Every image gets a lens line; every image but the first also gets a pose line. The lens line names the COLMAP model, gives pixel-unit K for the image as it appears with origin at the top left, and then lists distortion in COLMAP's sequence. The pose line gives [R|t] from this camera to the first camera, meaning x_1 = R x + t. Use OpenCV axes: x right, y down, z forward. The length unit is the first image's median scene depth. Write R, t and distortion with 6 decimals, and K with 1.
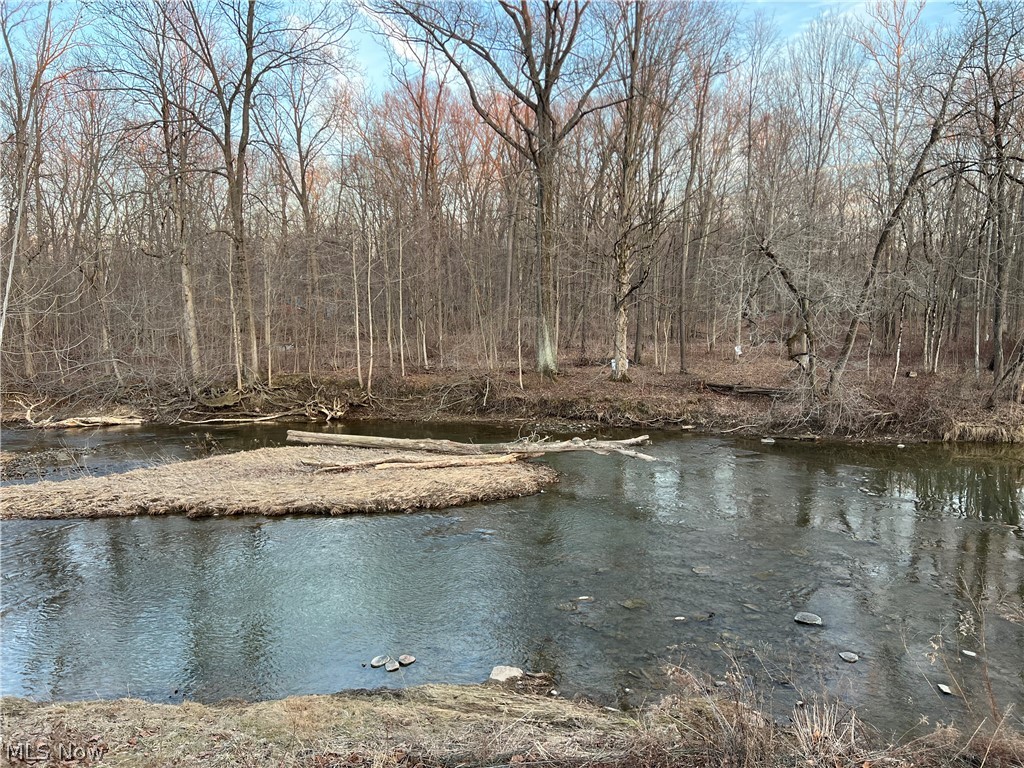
lens RADIAL K [[766.1, 0, 512.3], [0, 766.1, 384.8], [0, 0, 1]] dist [0.067070, -0.068503]
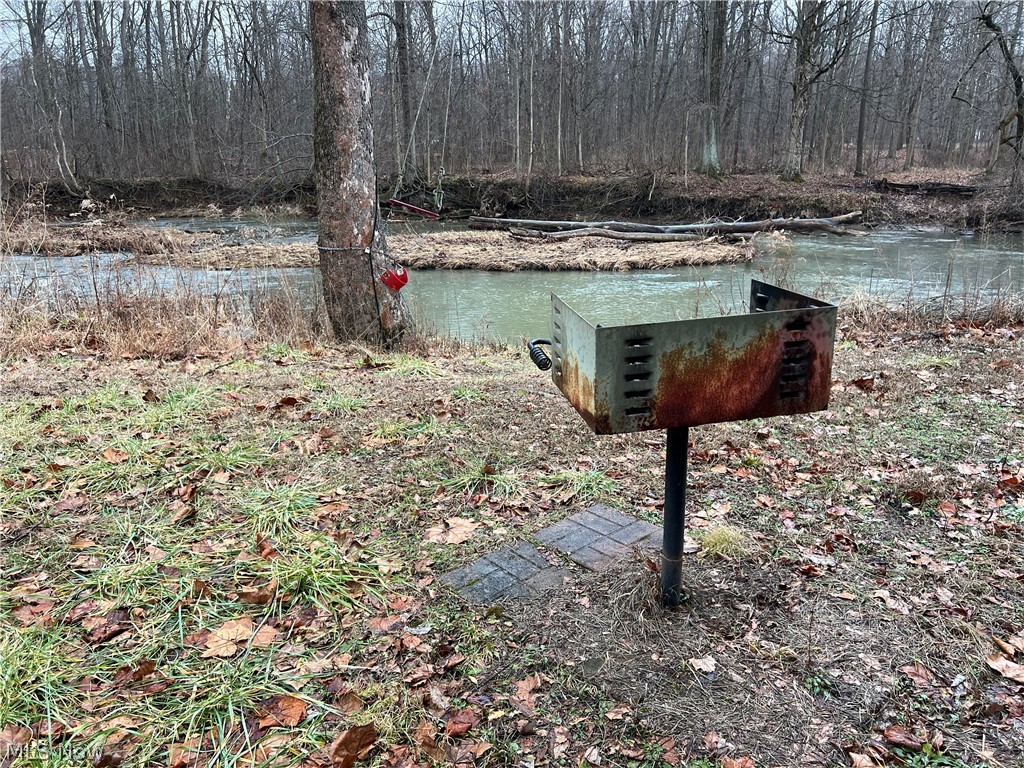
lens RADIAL K [[766.1, 0, 514.0], [0, 766.1, 391.6], [0, 0, 1]] dist [0.067070, -0.068503]
pose [[0.994767, 0.033254, -0.096606, -0.142632], [-0.014314, 0.981585, 0.190487, 0.105788], [0.101161, -0.188108, 0.976925, -0.028576]]
